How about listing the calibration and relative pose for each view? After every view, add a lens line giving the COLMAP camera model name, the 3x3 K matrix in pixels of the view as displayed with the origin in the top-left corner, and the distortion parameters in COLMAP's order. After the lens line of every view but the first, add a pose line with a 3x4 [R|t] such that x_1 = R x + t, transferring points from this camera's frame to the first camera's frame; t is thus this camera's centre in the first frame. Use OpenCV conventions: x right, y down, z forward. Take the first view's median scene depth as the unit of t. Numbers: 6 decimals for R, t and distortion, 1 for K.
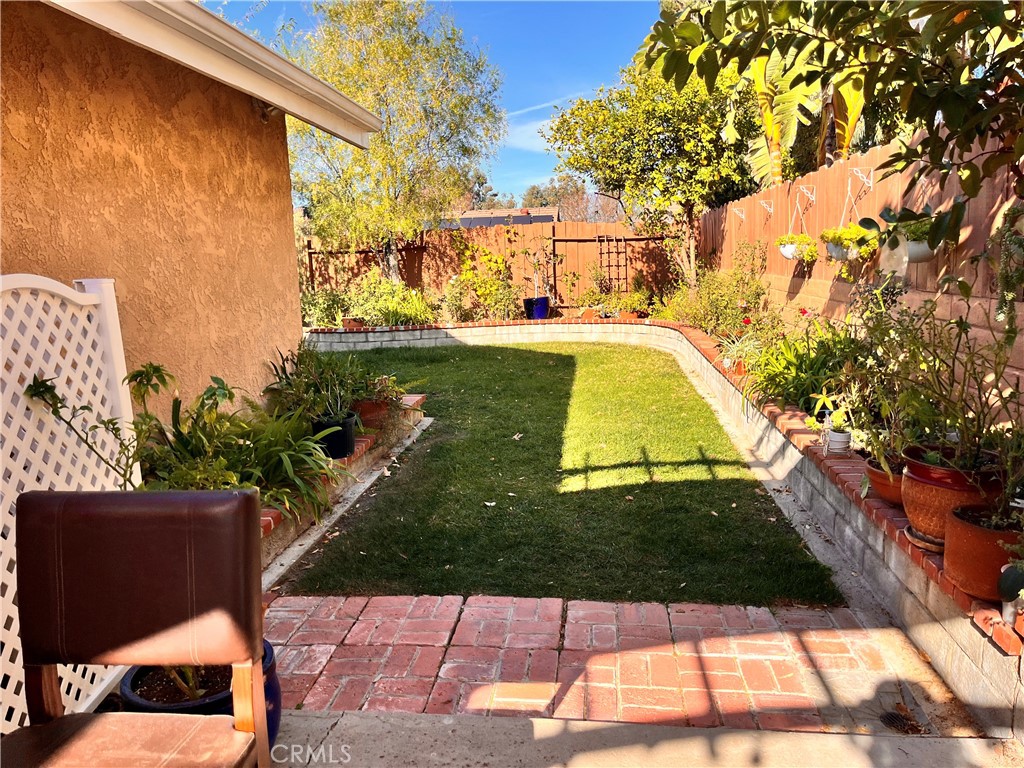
lens RADIAL K [[760.2, 0, 512.0], [0, 760.2, 384.0], [0, 0, 1]] dist [0.011118, 0.002311]
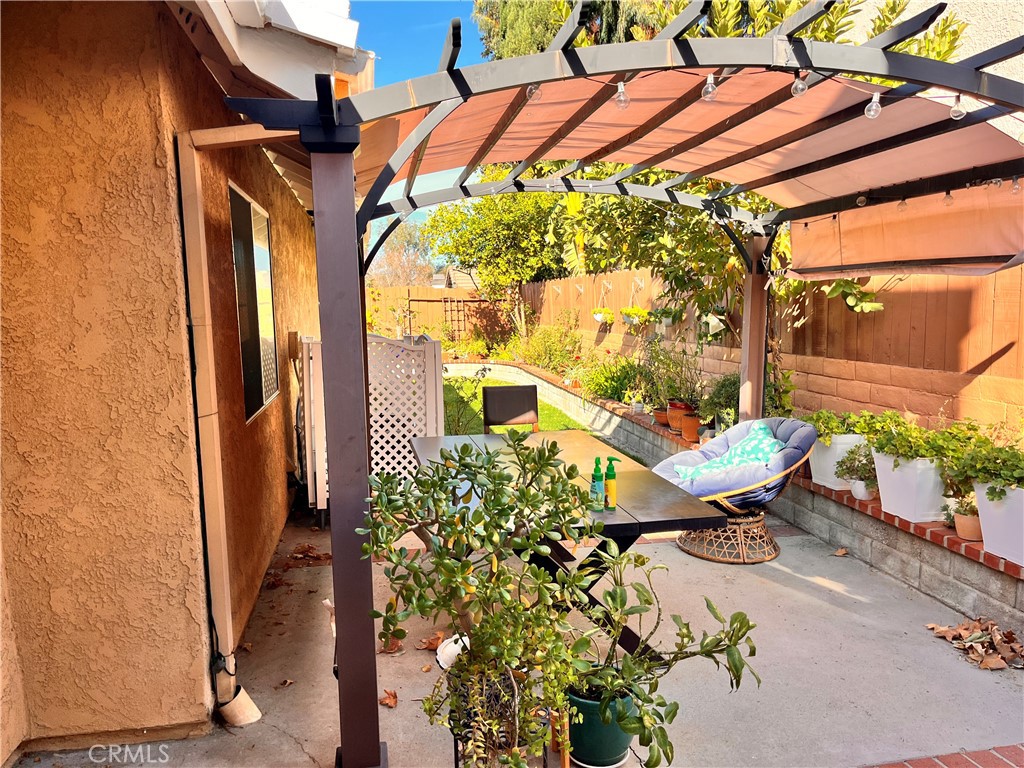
lens RADIAL K [[760.2, 0, 512.0], [0, 760.2, 384.0], [0, 0, 1]] dist [0.011118, 0.002311]
pose [[0.956543, -0.010900, 0.291388, -0.229270], [0.029355, 0.997824, -0.059039, 0.051033], [-0.290110, 0.065027, 0.954781, -0.406821]]
